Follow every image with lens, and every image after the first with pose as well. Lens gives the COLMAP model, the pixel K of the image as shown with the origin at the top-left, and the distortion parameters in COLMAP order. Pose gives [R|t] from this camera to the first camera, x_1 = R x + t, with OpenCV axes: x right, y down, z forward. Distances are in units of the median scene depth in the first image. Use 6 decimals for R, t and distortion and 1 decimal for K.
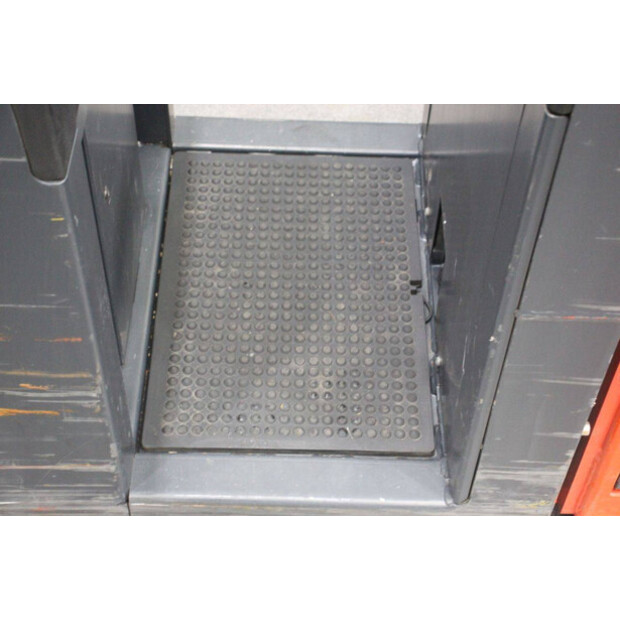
lens RADIAL K [[1094.9, 0, 312.0], [0, 1094.9, 311.8], [0, 0, 1]] dist [0.209013, 0.000000]
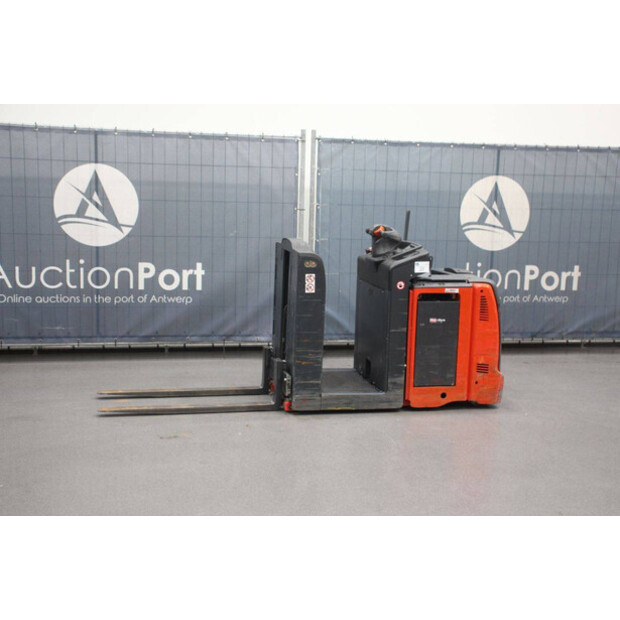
lens RADIAL K [[916.3, 0, 315.8], [0, 916.3, 305.8], [0, 0, 1]] dist [0.072494, 0.000000]
pose [[0.970727, -0.025261, 0.238854, -1.082018], [0.180458, 0.732975, -0.655883, 2.391793], [-0.158506, 0.679786, 0.716077, -2.043929]]
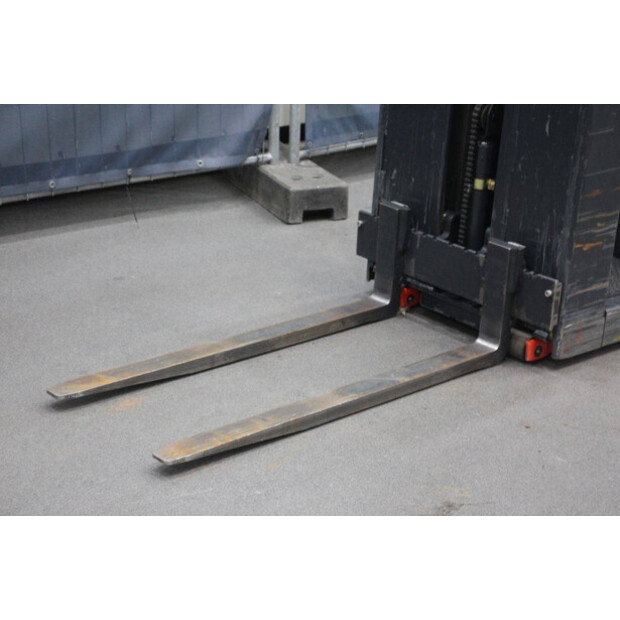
lens RADIAL K [[1464.3, 0, 325.0], [0, 1464.3, 317.5], [0, 0, 1]] dist [0.427197, 0.000000]
pose [[0.745285, -0.227714, 0.626656, -2.168493], [0.503495, 0.808346, -0.305073, 0.717019], [-0.437085, 0.542885, 0.717100, -0.714458]]
